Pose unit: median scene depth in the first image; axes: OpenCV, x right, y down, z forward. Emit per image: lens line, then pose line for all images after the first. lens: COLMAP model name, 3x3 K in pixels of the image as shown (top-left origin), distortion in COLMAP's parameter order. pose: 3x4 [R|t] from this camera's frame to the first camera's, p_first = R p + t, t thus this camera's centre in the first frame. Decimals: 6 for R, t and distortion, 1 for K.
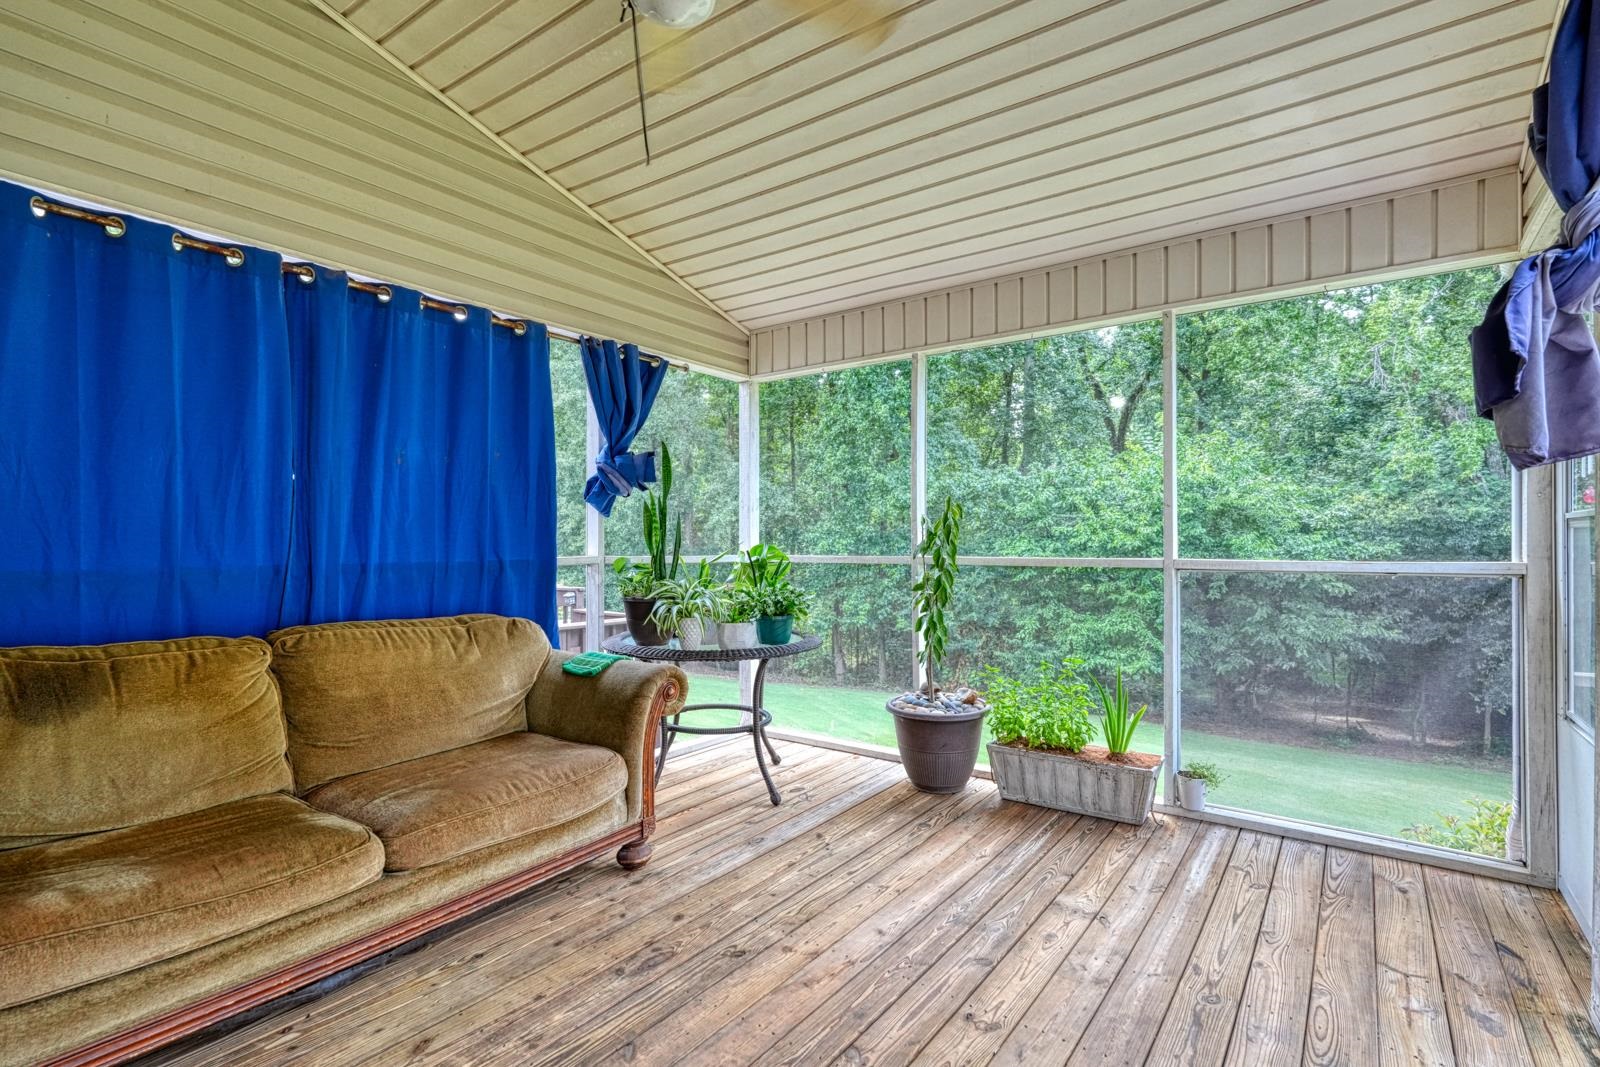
lens RADIAL K [[766.7, 0, 800.7], [0, 766.7, 542.0], [0, 0, 1]] dist [0.001398, 0.000944]
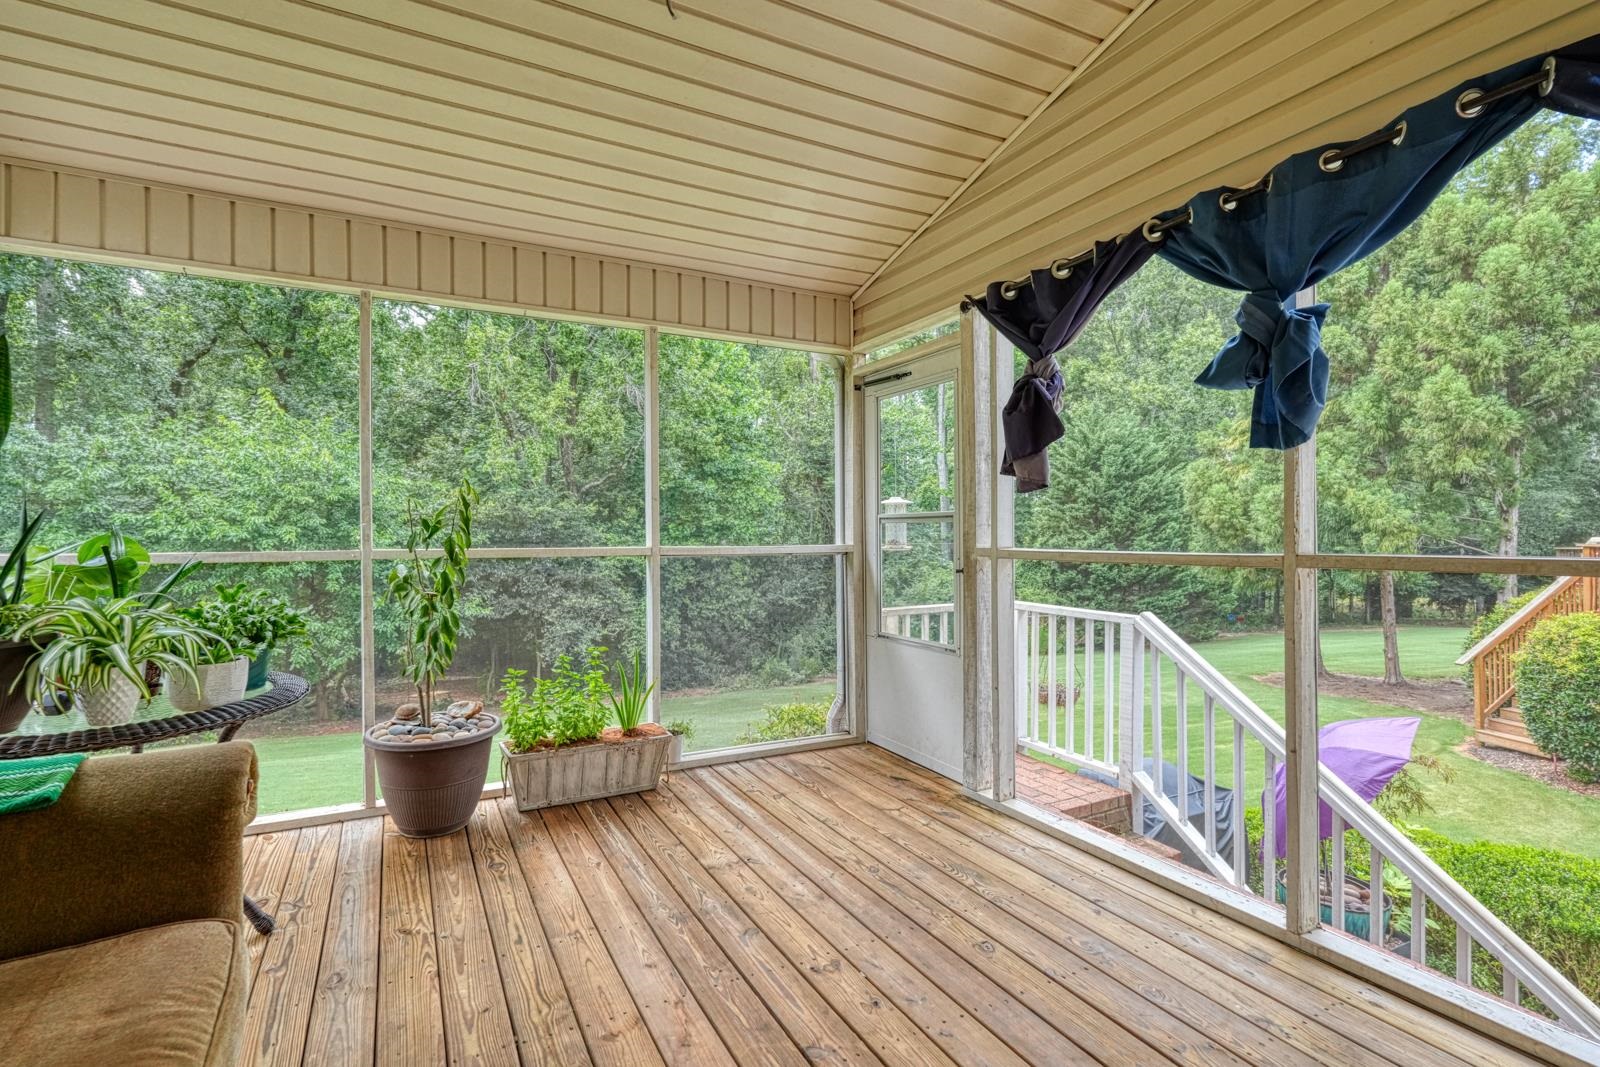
lens RADIAL K [[766.7, 0, 800.0], [0, 766.7, 532.4], [0, 0, 1]] dist [0.001398, 0.000944]
pose [[0.436344, 0.000242, 0.899780, -0.443611], [0.000924, 0.999999, -0.000718, 0.001411], [-0.899779, 0.001145, 0.436344, 0.317476]]
